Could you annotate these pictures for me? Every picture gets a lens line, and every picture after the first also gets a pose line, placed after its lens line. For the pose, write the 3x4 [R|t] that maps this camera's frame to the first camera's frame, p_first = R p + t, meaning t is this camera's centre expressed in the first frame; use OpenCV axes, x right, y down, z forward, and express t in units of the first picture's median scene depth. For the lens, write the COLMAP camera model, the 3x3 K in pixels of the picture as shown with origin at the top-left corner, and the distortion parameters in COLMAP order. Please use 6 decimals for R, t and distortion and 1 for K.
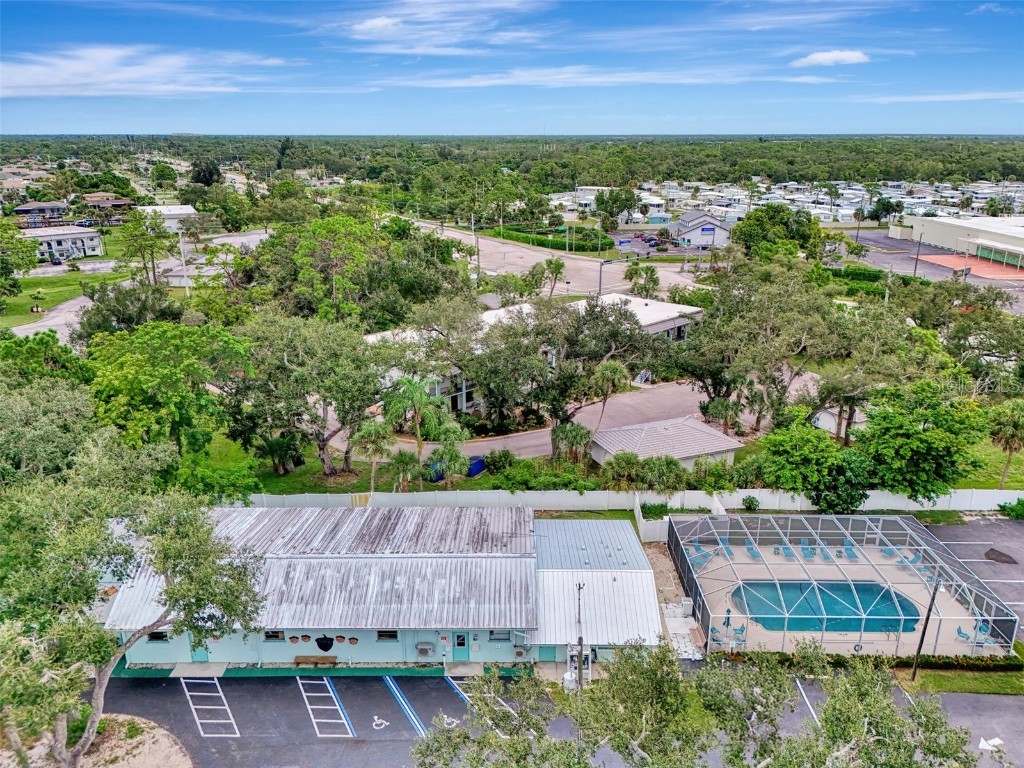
lens RADIAL K [[765.4, 0, 509.7], [0, 765.4, 390.8], [0, 0, 1]] dist [0.025303, -0.006451]
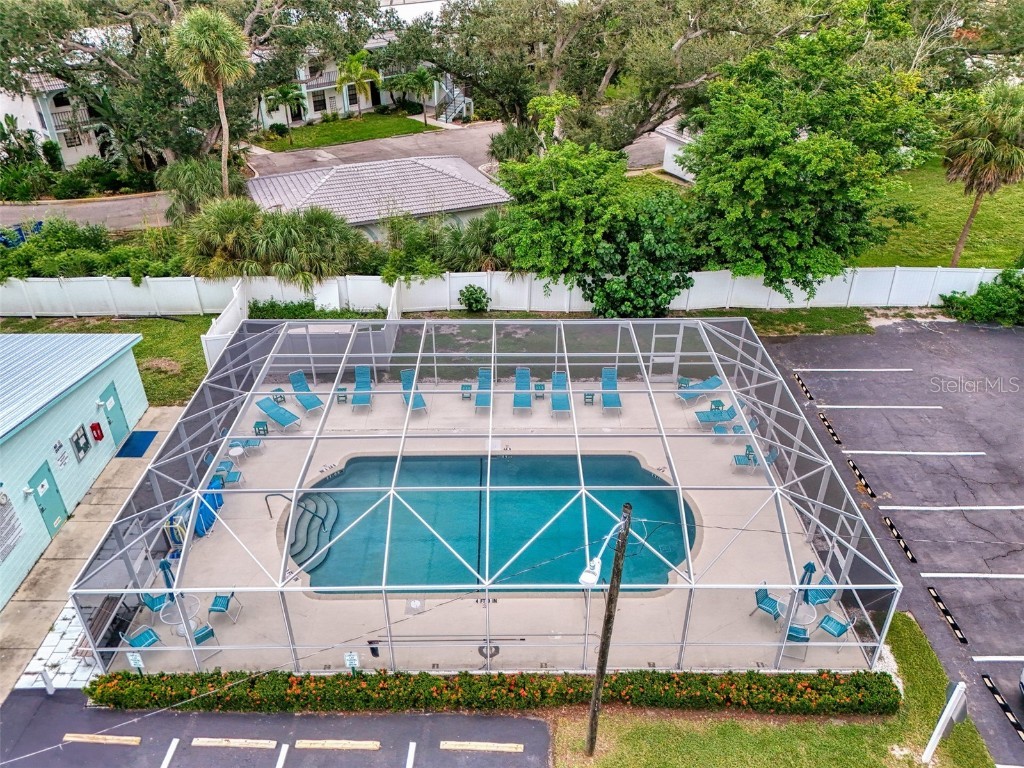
lens RADIAL K [[765.4, 0, 509.7], [0, 765.4, 390.8], [0, 0, 1]] dist [0.025303, -0.006451]
pose [[0.999949, -0.009270, 0.004044, 0.344980], [0.007997, 0.969526, 0.244856, 0.081321], [-0.006190, -0.244811, 0.969551, 0.488028]]
